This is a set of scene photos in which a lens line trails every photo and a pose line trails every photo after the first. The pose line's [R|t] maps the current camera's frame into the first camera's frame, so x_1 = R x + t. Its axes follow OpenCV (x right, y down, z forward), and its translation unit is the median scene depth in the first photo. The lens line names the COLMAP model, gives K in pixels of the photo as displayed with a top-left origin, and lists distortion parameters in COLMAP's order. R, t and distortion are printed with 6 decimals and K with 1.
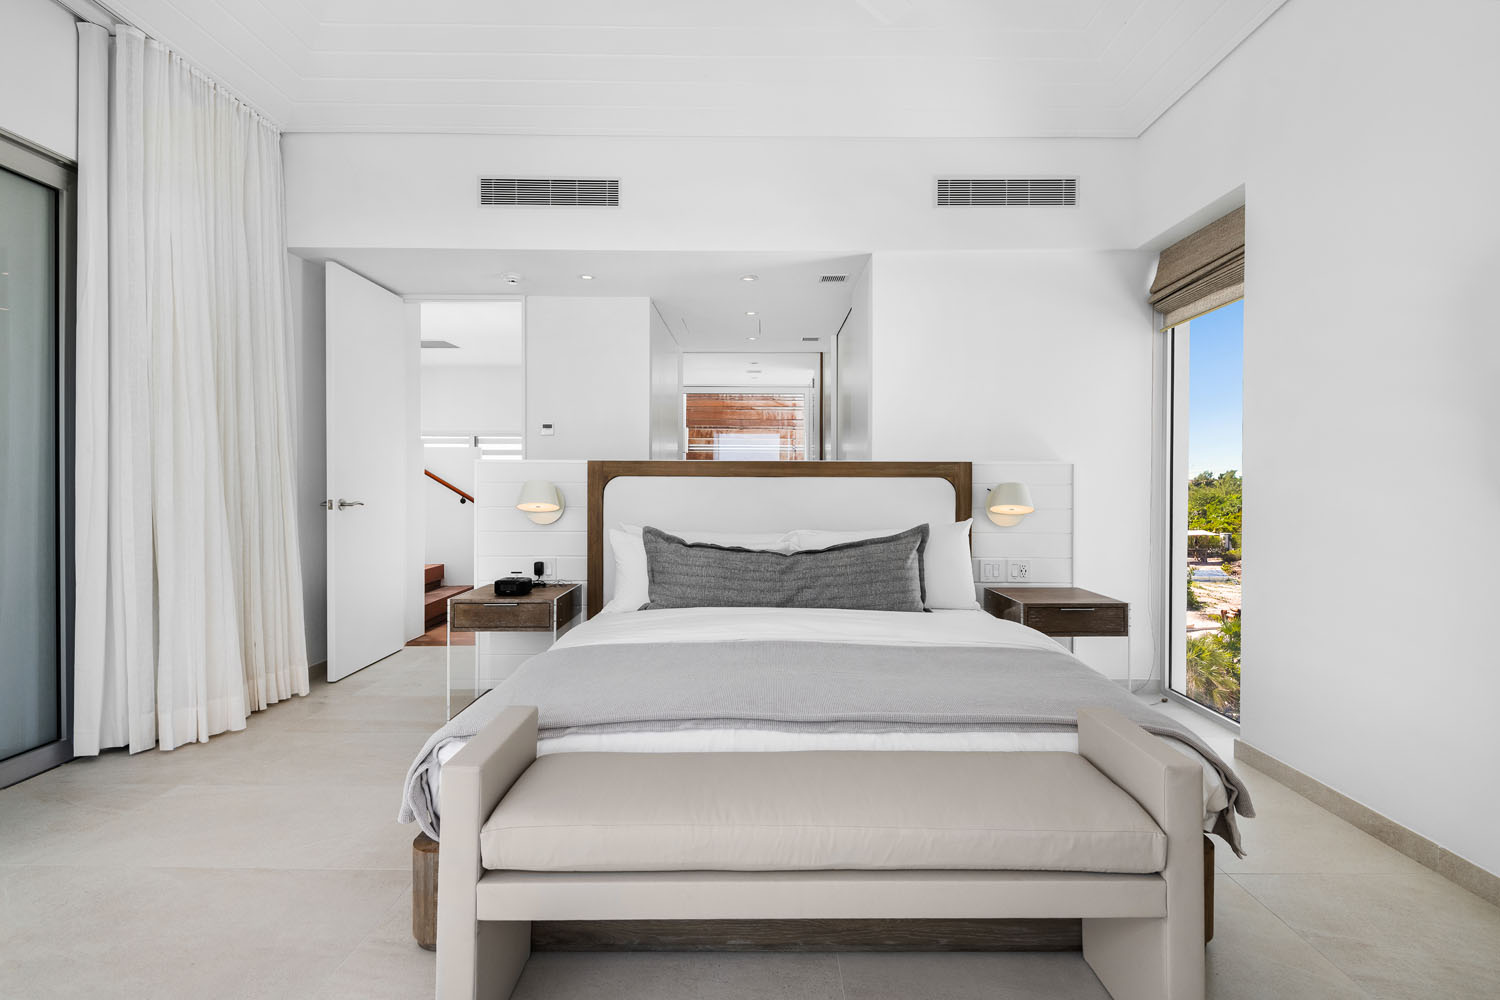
lens RADIAL K [[734.5, 0, 743.6], [0, 734.5, 495.0], [0, 0, 1]] dist [0.011600, -0.000373]
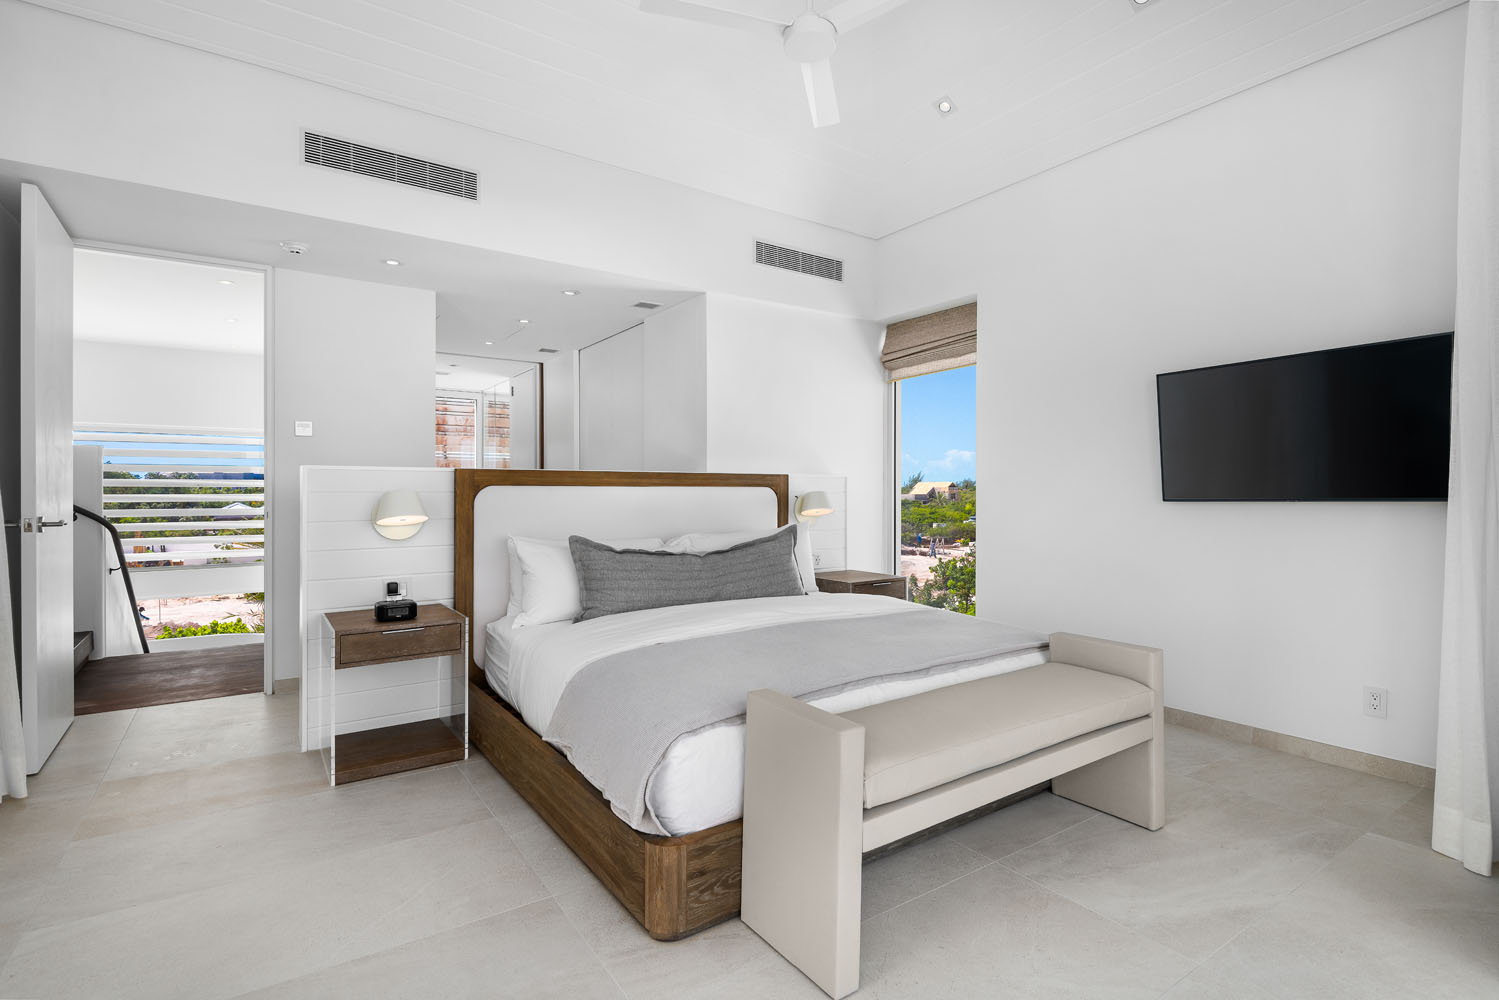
lens RADIAL K [[710.1, 0, 756.4], [0, 710.1, 497.3], [0, 0, 1]] dist [0.001683, -0.001589]
pose [[0.820437, -0.007362, 0.571689, -0.405554], [0.011273, 0.999931, -0.003300, -0.003354], [-0.571625, 0.009152, 0.820464, 0.045833]]
